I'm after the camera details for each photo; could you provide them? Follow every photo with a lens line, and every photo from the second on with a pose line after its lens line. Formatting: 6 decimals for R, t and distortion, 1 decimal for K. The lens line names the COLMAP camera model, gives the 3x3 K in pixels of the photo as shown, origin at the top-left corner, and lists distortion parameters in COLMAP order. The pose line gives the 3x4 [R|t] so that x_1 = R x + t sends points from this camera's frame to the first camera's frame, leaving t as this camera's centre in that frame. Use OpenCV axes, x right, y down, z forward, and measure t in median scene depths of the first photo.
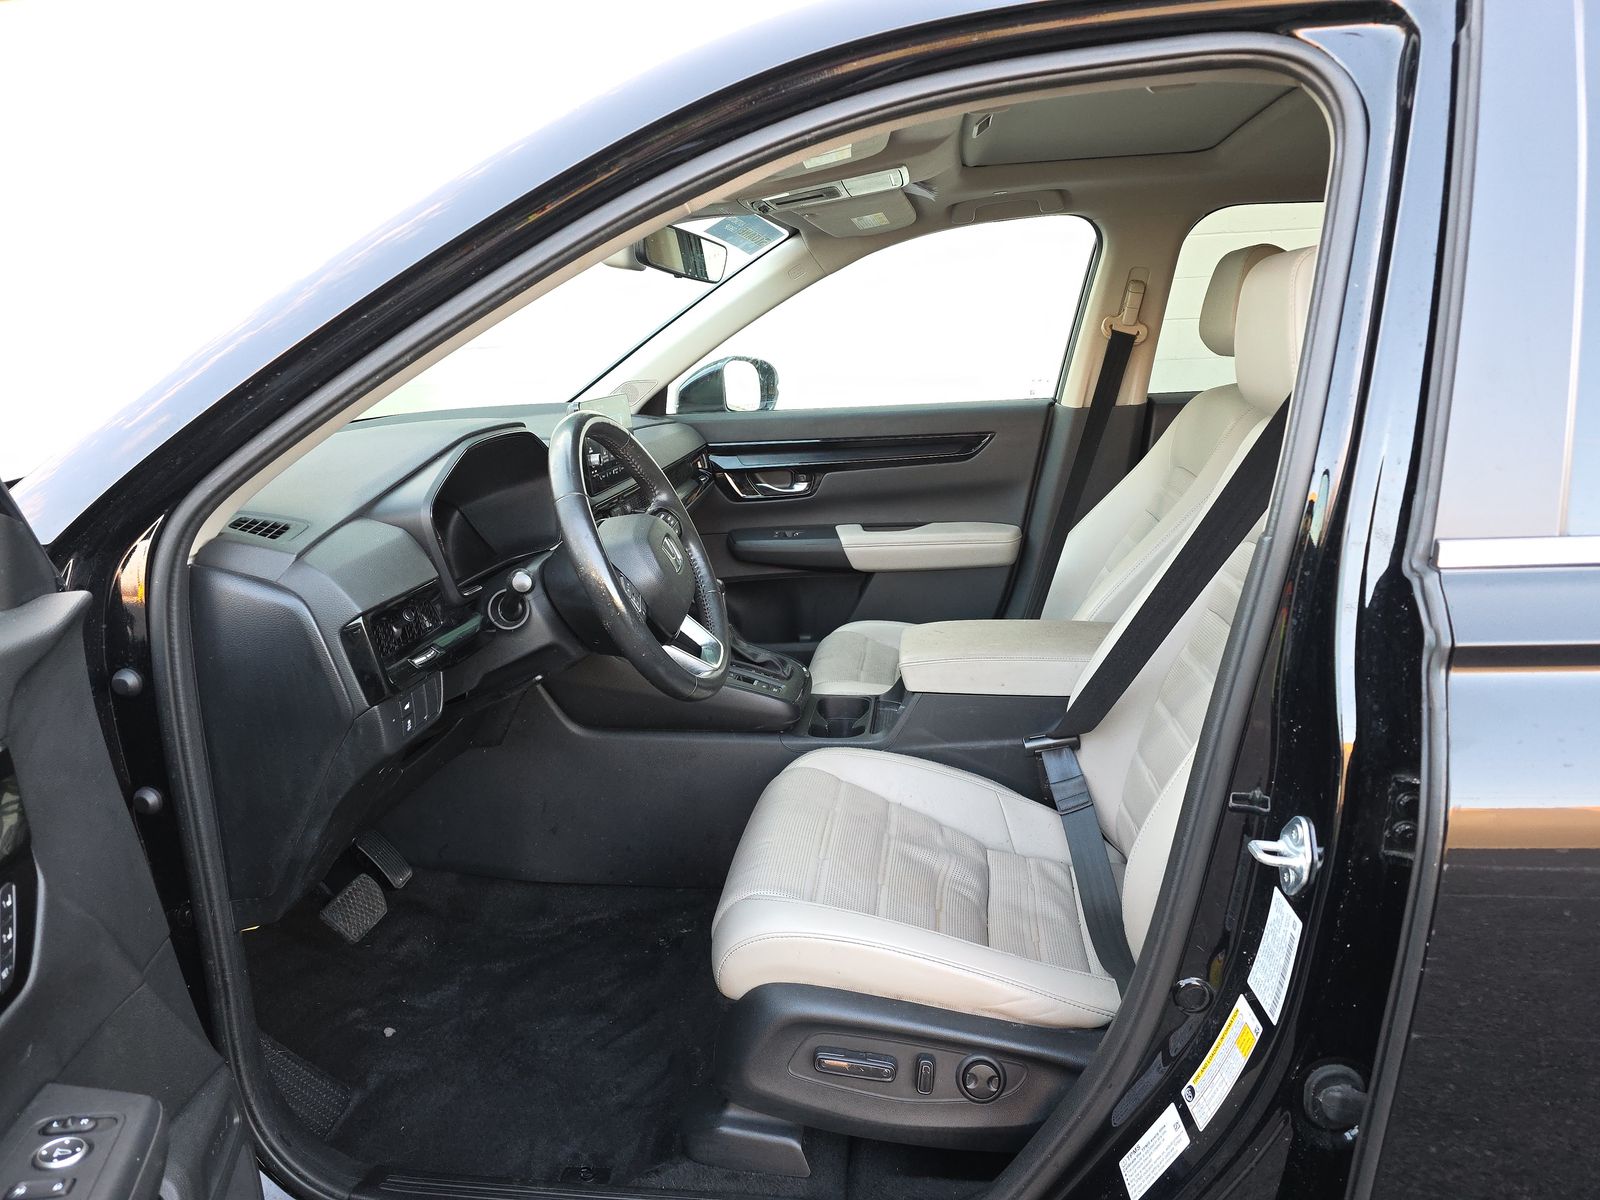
lens RADIAL K [[1067.6, 0, 815.2], [0, 1067.6, 534.8], [0, 0, 1]] dist [0.004023, -0.008020]
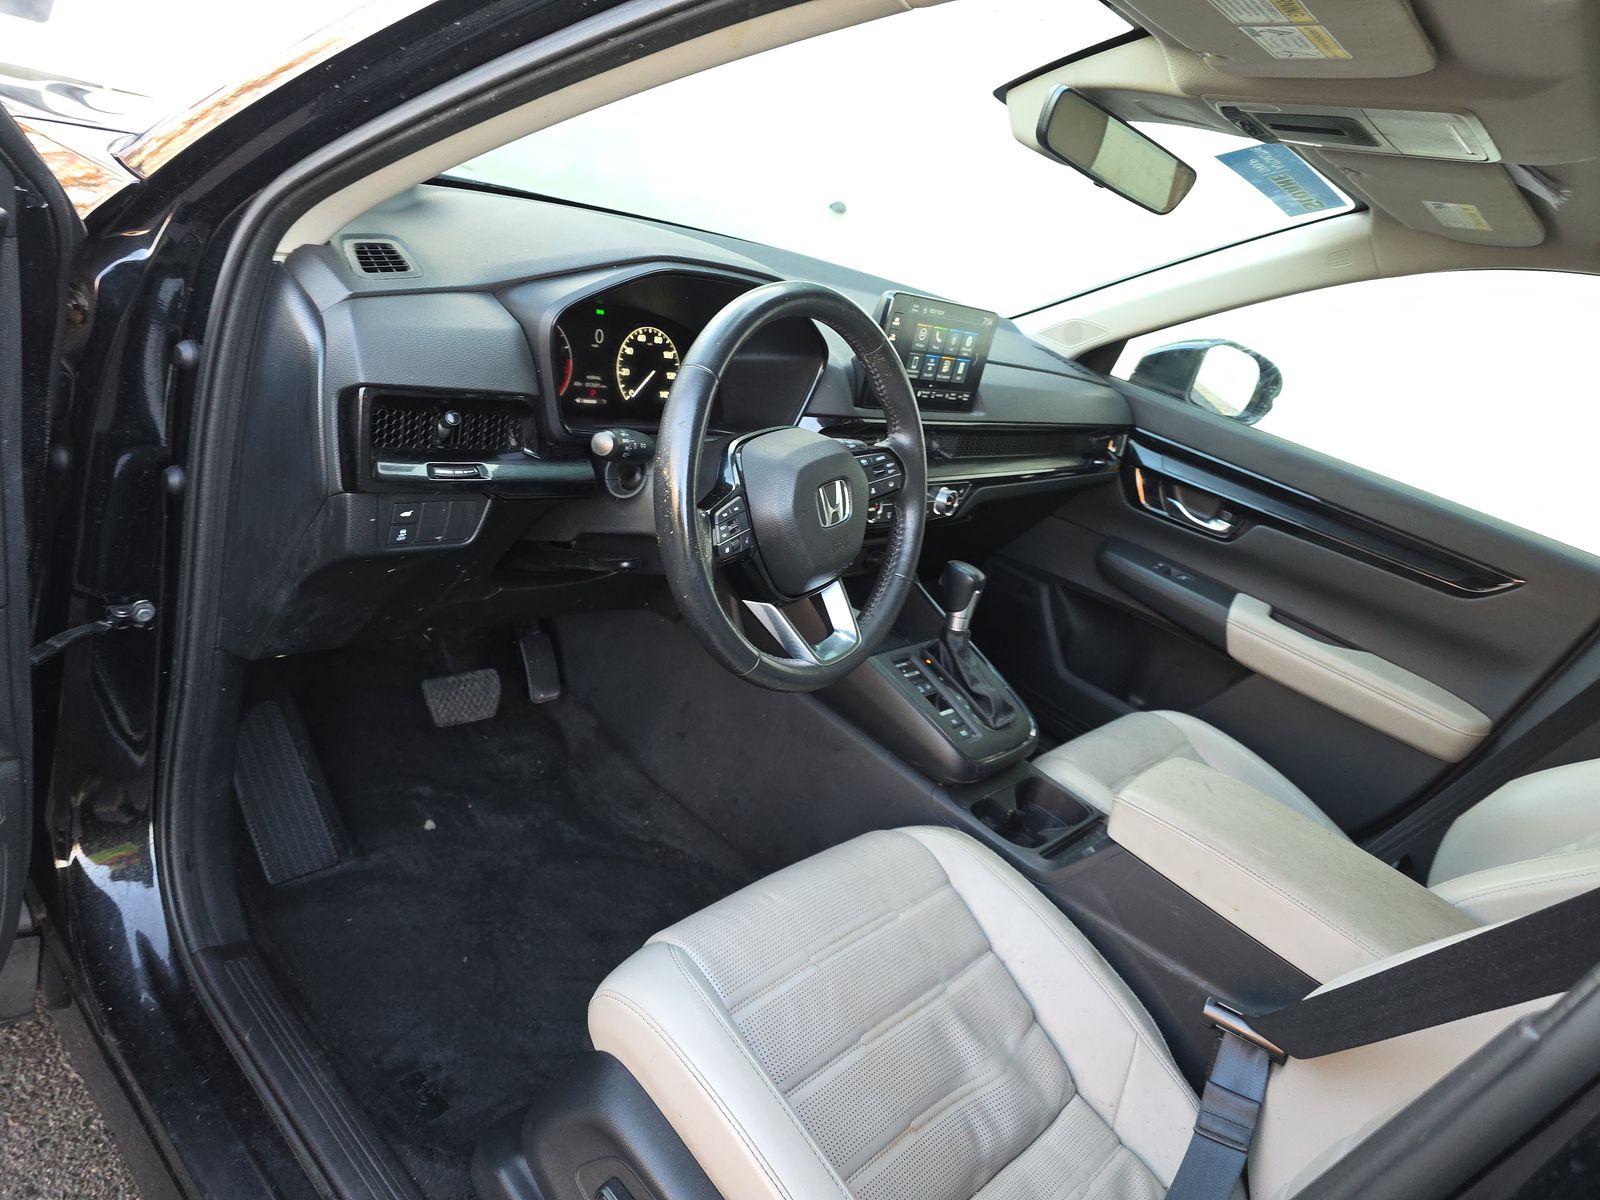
lens RADIAL K [[1067.6, 0, 815.2], [0, 1067.6, 534.8], [0, 0, 1]] dist [0.004023, -0.008020]
pose [[0.771065, 0.447988, -0.452510, 0.162108], [-0.420897, 0.891840, 0.165731, -0.063717], [0.477812, 0.062671, 0.876224, 0.264412]]
